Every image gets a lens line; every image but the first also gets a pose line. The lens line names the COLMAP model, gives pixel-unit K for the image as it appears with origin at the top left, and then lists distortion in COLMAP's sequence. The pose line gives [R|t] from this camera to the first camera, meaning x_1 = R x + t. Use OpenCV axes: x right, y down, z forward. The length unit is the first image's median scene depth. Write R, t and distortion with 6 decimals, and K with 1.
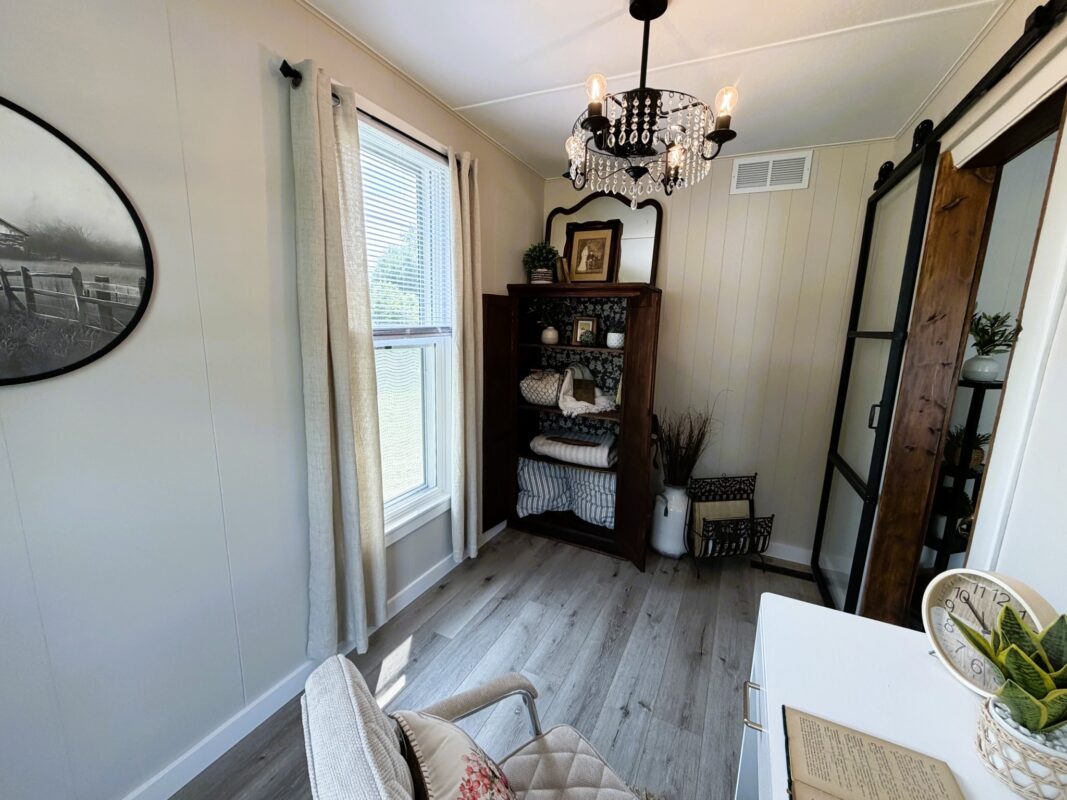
lens RADIAL K [[429.5, 0, 533.5], [0, 429.5, 400.0], [0, 0, 1]] dist [-0.000708, -0.000400]
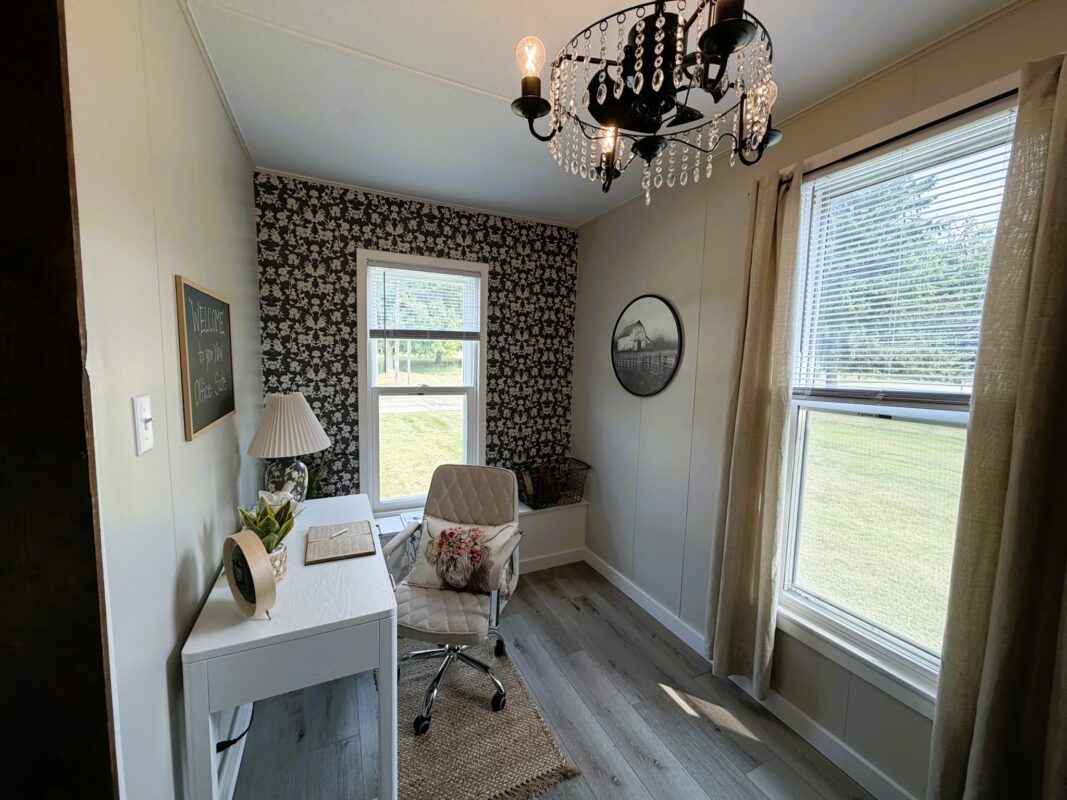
lens RADIAL K [[429.5, 0, 533.5], [0, 429.5, 400.0], [0, 0, 1]] dist [-0.000708, -0.000400]
pose [[-0.620945, 0.028087, -0.783351, 0.461376], [-0.179181, 0.967812, 0.176733, -0.127142], [0.763100, 0.250103, -0.595925, 0.711413]]
